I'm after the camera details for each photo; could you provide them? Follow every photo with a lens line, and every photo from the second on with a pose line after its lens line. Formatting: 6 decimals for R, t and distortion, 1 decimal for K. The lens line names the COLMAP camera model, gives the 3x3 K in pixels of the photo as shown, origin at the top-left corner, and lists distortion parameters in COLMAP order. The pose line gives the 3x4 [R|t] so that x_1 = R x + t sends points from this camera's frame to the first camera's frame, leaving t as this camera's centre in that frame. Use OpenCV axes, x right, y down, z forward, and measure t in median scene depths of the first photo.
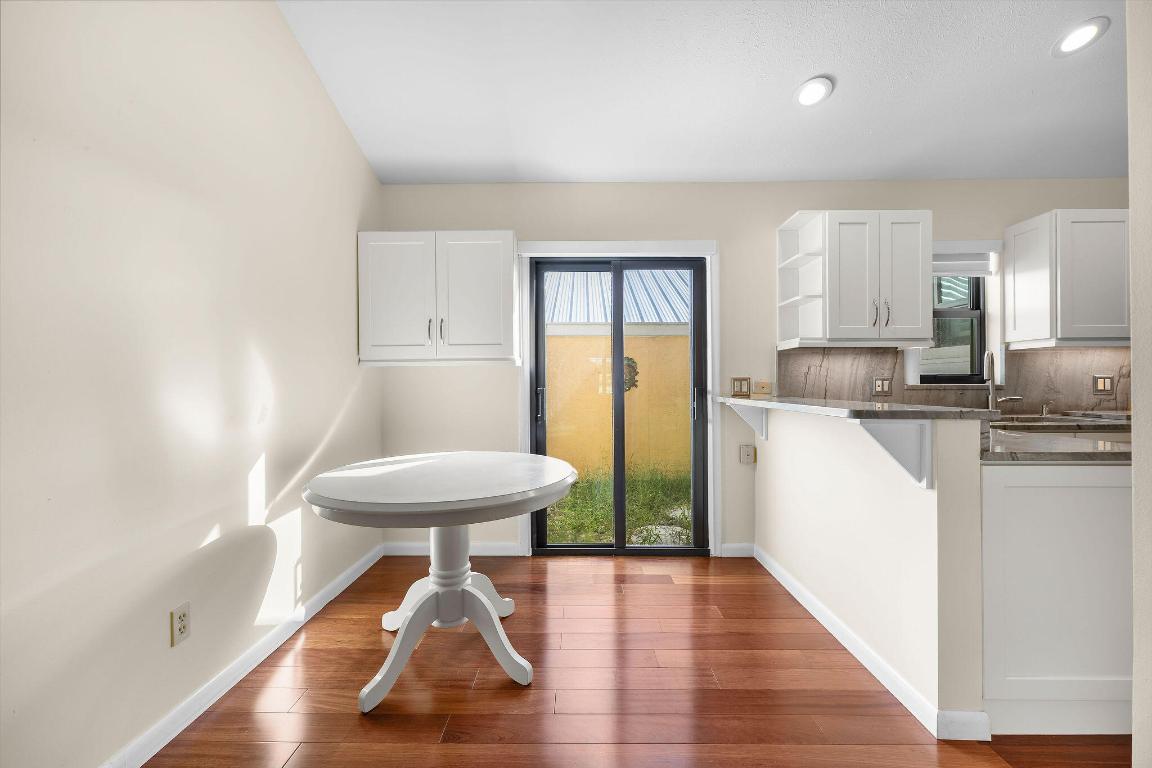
lens RADIAL K [[459.9, 0, 575.2], [0, 459.9, 382.6], [0, 0, 1]] dist [-0.002179, 0.000606]
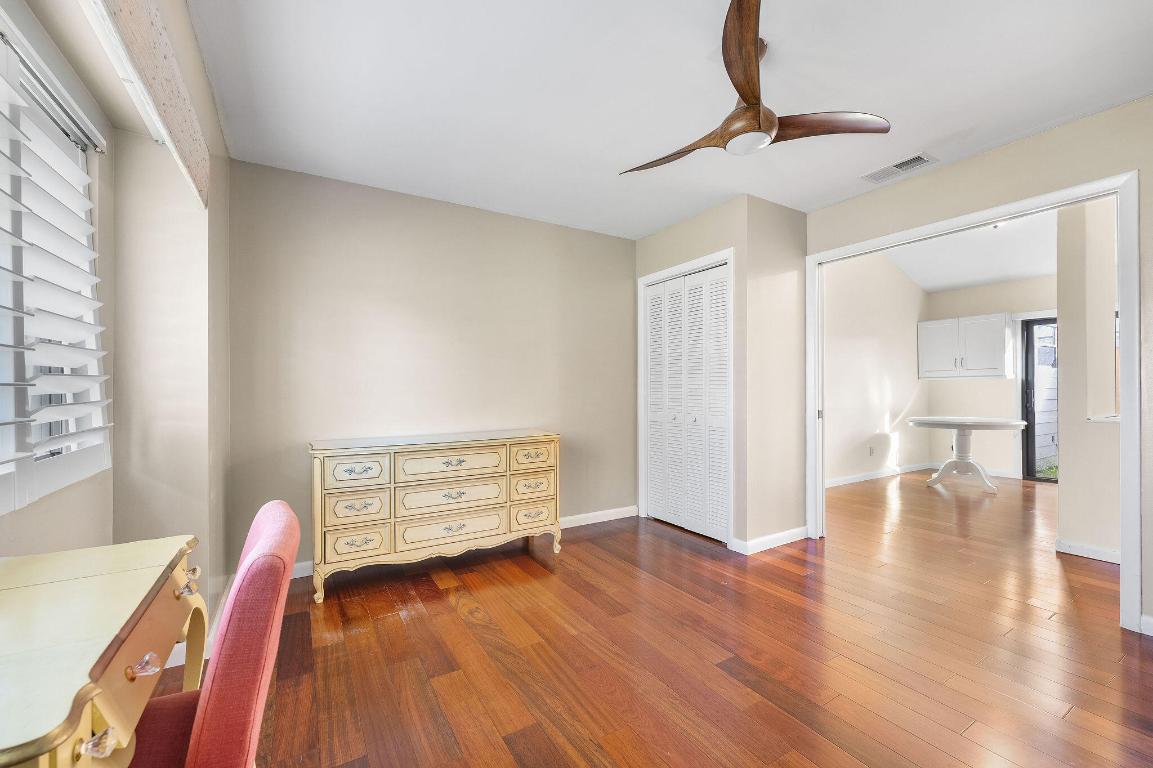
lens RADIAL K [[460.3, 0, 583.1], [0, 460.3, 387.8], [0, 0, 1]] dist [-0.002179, 0.000606]
pose [[0.519155, -0.003032, -0.854675, 0.589205], [0.005487, 0.999985, -0.000214, -0.006757], [0.854662, -0.004578, 0.519164, -1.537194]]
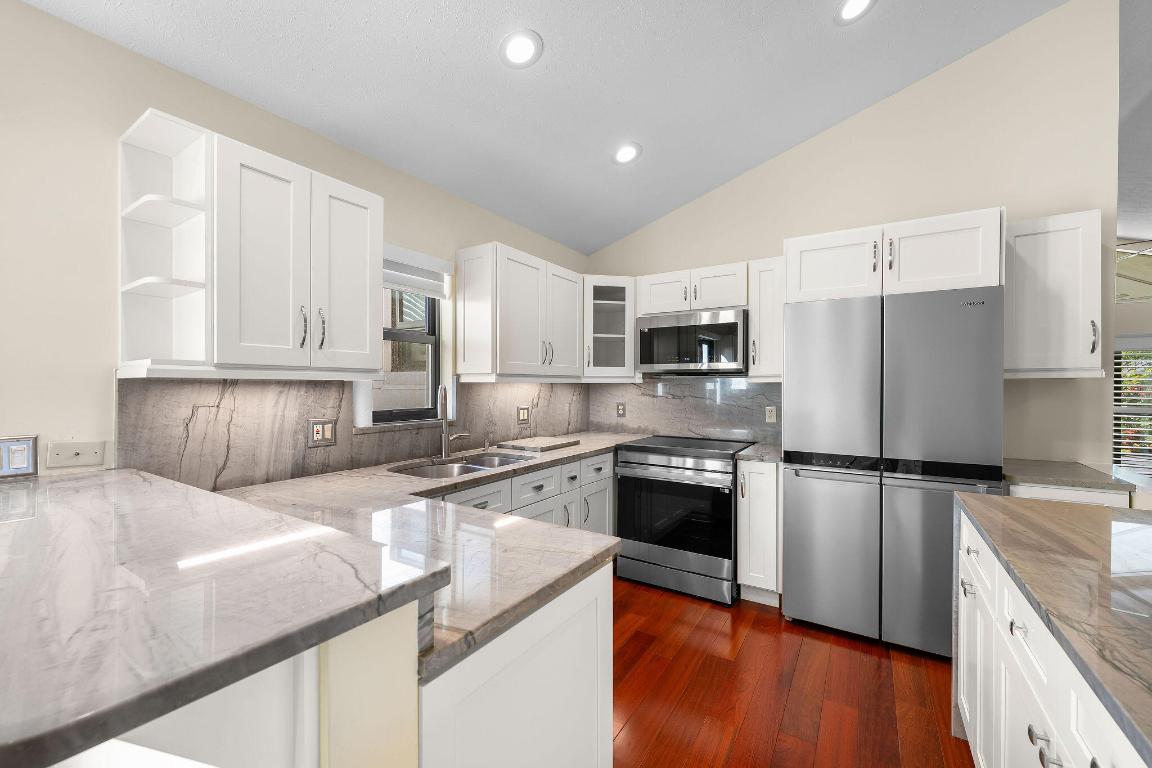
lens RADIAL K [[459.9, 0, 577.9], [0, 459.9, 387.5], [0, 0, 1]] dist [-0.002179, 0.000606]
pose [[0.529041, 0.000986, 0.848596, 0.282418], [-0.005844, 0.999980, 0.002481, -0.064496], [-0.848576, -0.006272, 0.529036, 0.304544]]
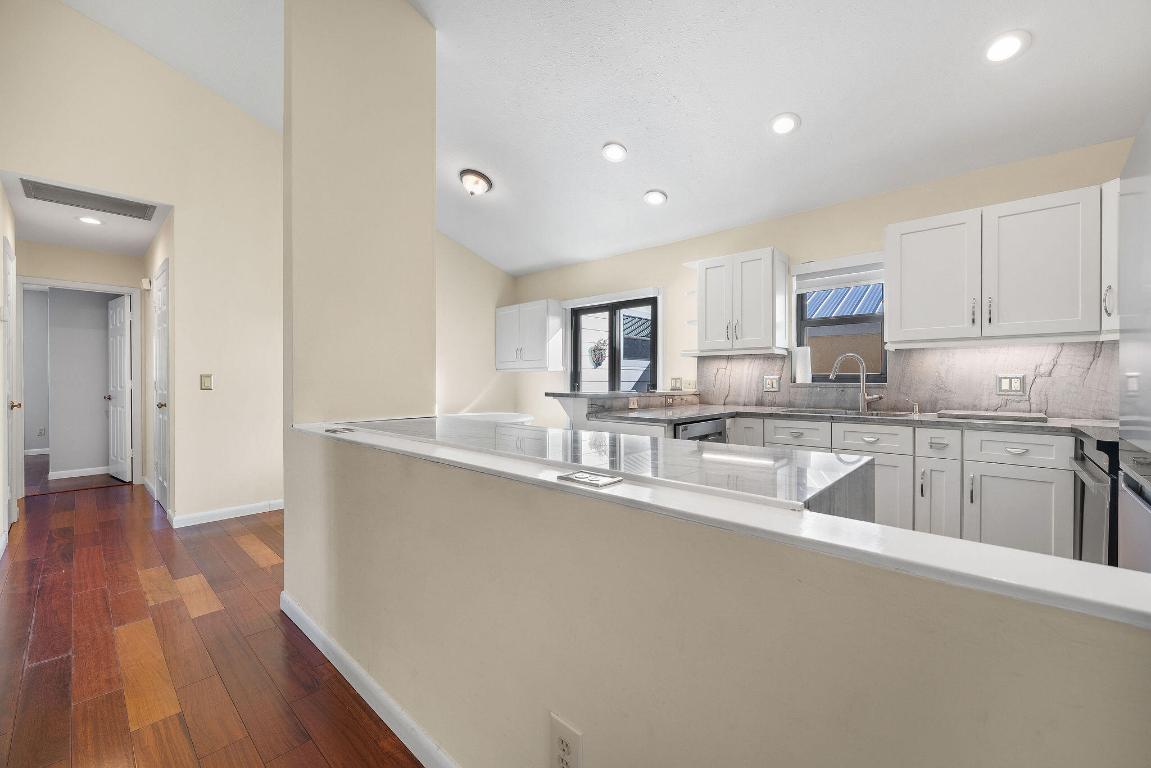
lens RADIAL K [[459.5, 0, 575.1], [0, 459.5, 384.9], [0, 0, 1]] dist [-0.002179, 0.000606]
pose [[0.741703, 0.011546, -0.670629, 1.117125], [-0.000262, 0.999857, 0.016925, -0.010817], [0.670728, -0.012377, 0.741600, -0.296024]]
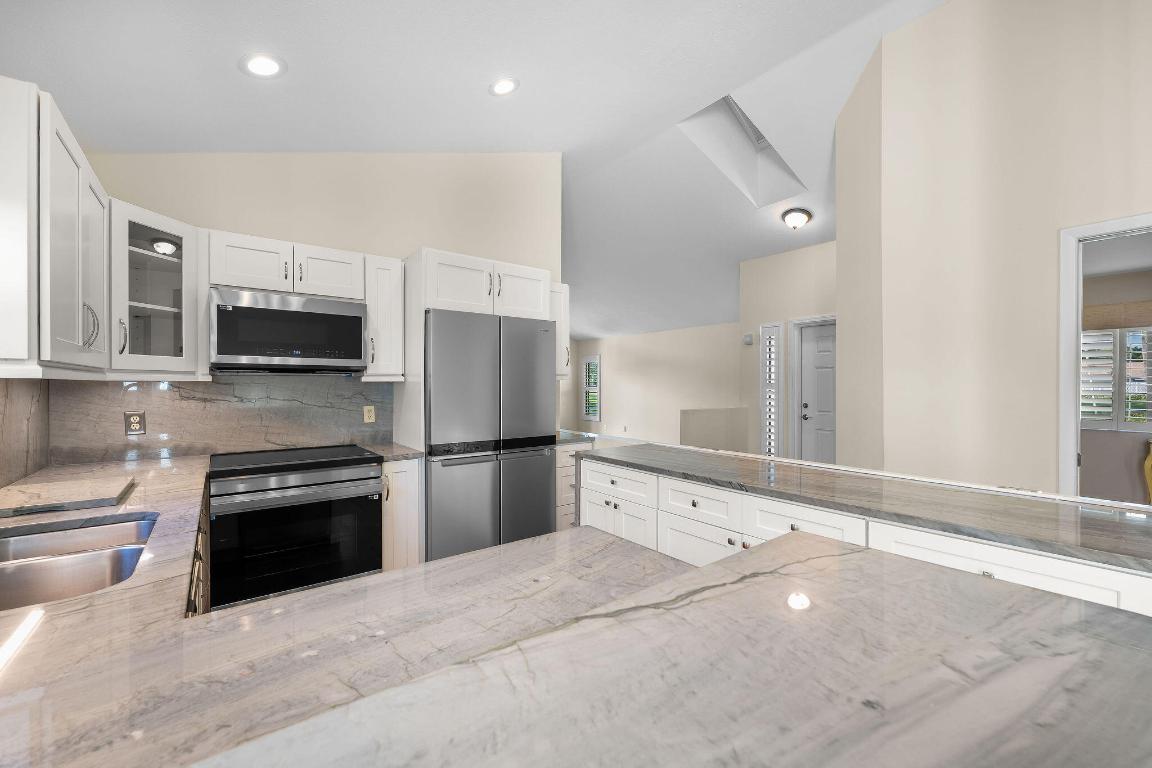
lens RADIAL K [[459.9, 0, 577.0], [0, 459.9, 382.3], [0, 0, 1]] dist [-0.002179, 0.000606]
pose [[-0.618081, 0.009760, 0.786054, 0.306898], [0.001737, 0.999937, -0.011050, -0.062119], [-0.786112, -0.005465, -0.618059, 0.776045]]
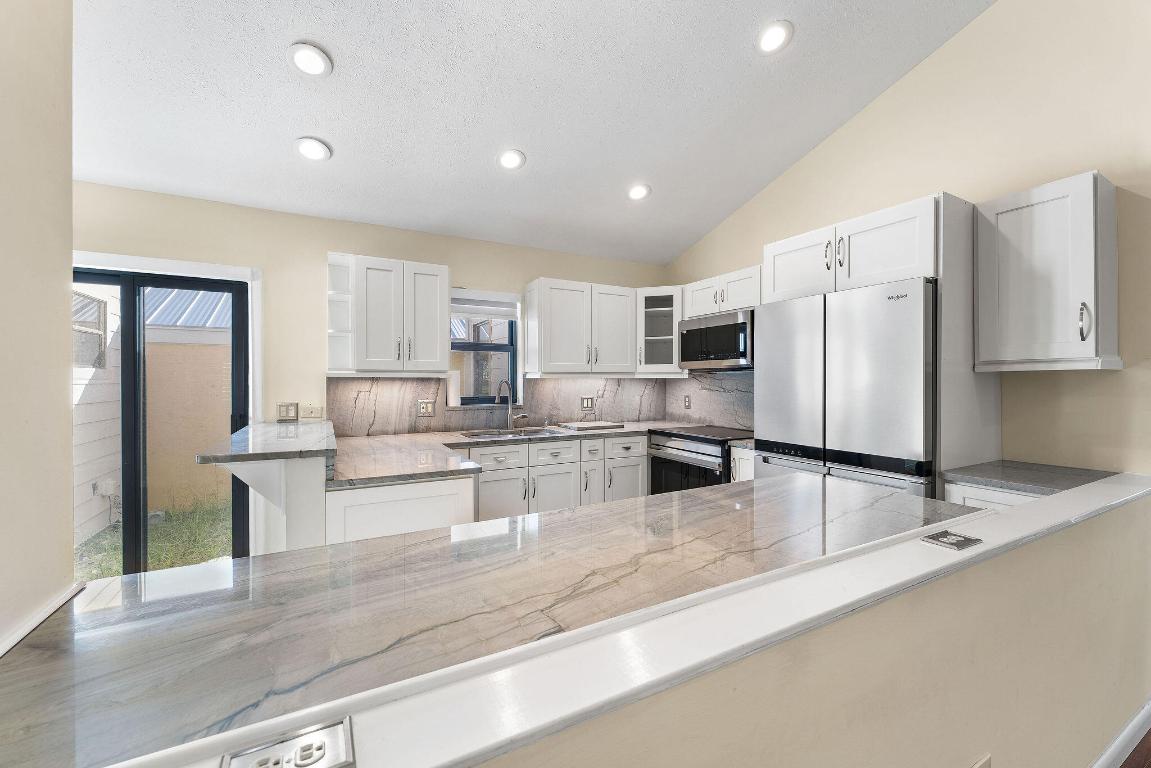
lens RADIAL K [[459.5, 0, 576.8], [0, 459.5, 381.3], [0, 0, 1]] dist [-0.002179, 0.000606]
pose [[0.873725, 0.003067, 0.486411, 0.433586], [-0.004287, 0.999990, 0.001396, -0.064875], [-0.486402, -0.003305, 0.873729, -0.219251]]
